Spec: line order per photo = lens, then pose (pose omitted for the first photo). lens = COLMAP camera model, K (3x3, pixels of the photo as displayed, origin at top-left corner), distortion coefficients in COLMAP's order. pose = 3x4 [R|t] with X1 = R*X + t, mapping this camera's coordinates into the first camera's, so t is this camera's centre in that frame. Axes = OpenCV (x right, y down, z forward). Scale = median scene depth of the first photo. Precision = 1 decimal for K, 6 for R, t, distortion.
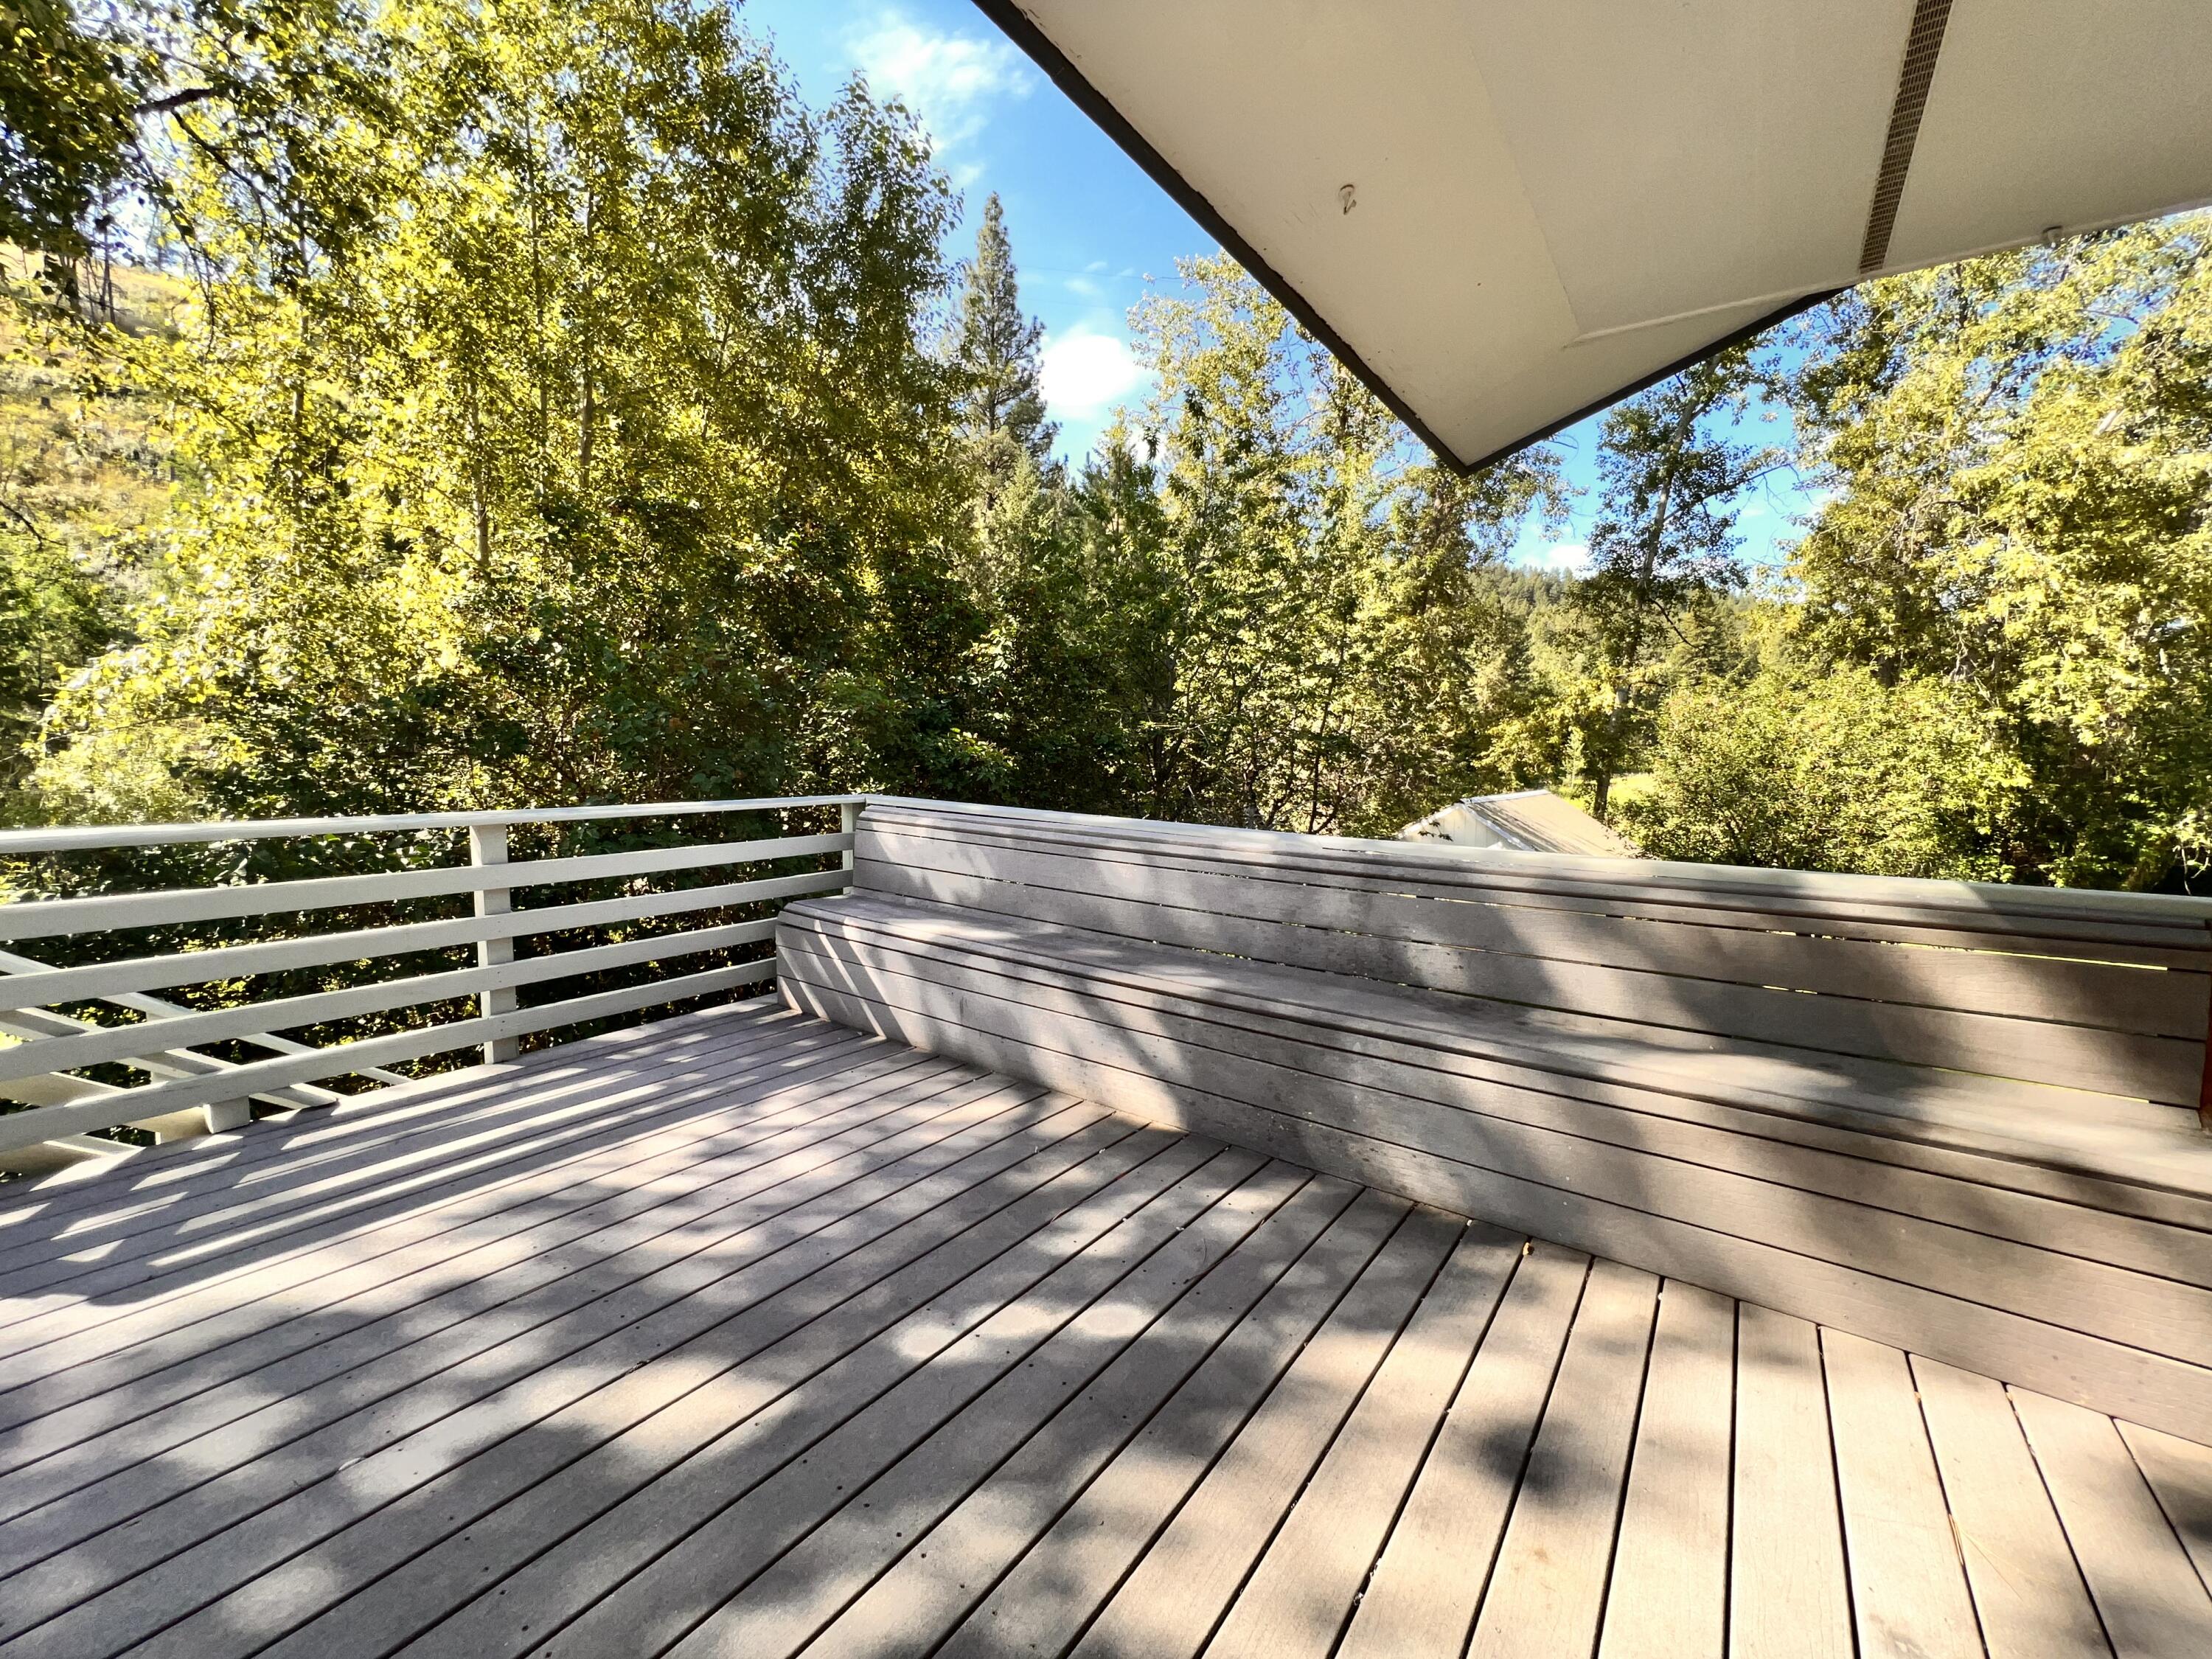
lens RADIAL K [[890.4, 0, 1107.7], [0, 890.4, 834.0], [0, 0, 1]] dist [-0.001427, 0.000478]
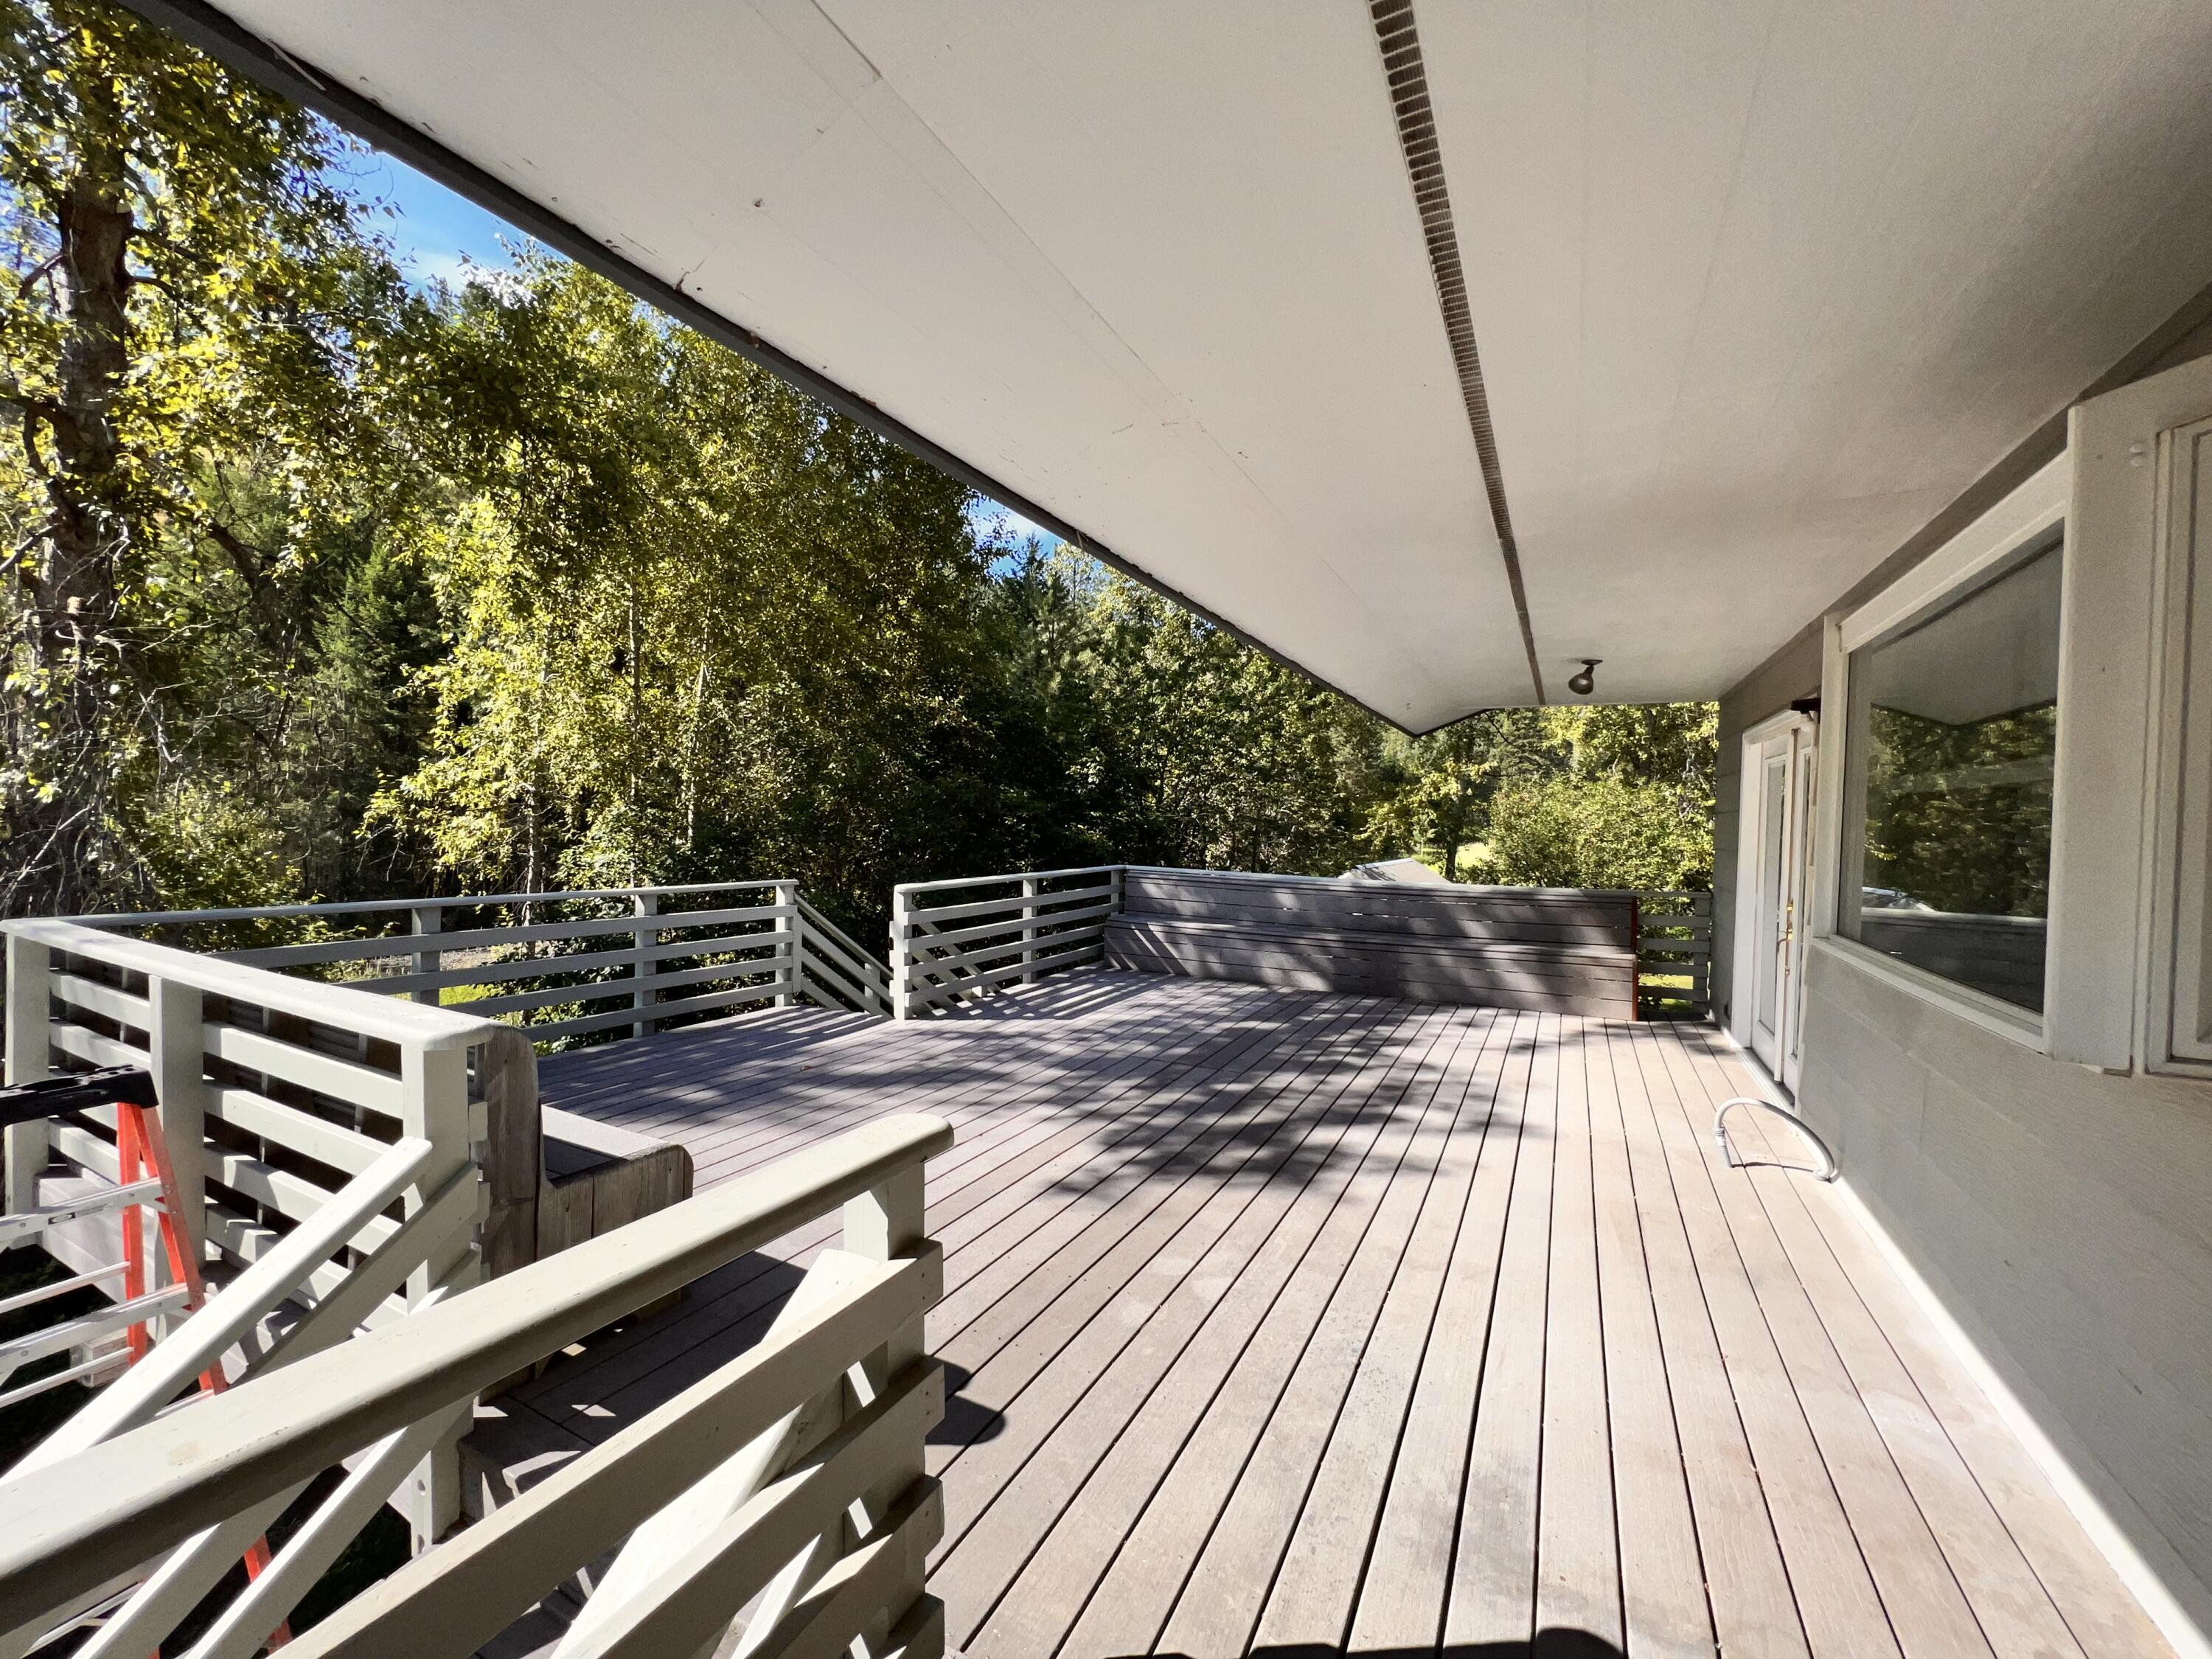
lens RADIAL K [[890.4, 0, 1102.5], [0, 890.4, 835.8], [0, 0, 1]] dist [-0.001427, 0.000478]
pose [[0.990003, -0.002747, 0.141023, -0.214670], [0.013277, 0.997186, -0.073781, 0.012972], [-0.140423, 0.074916, 0.987253, -0.345312]]
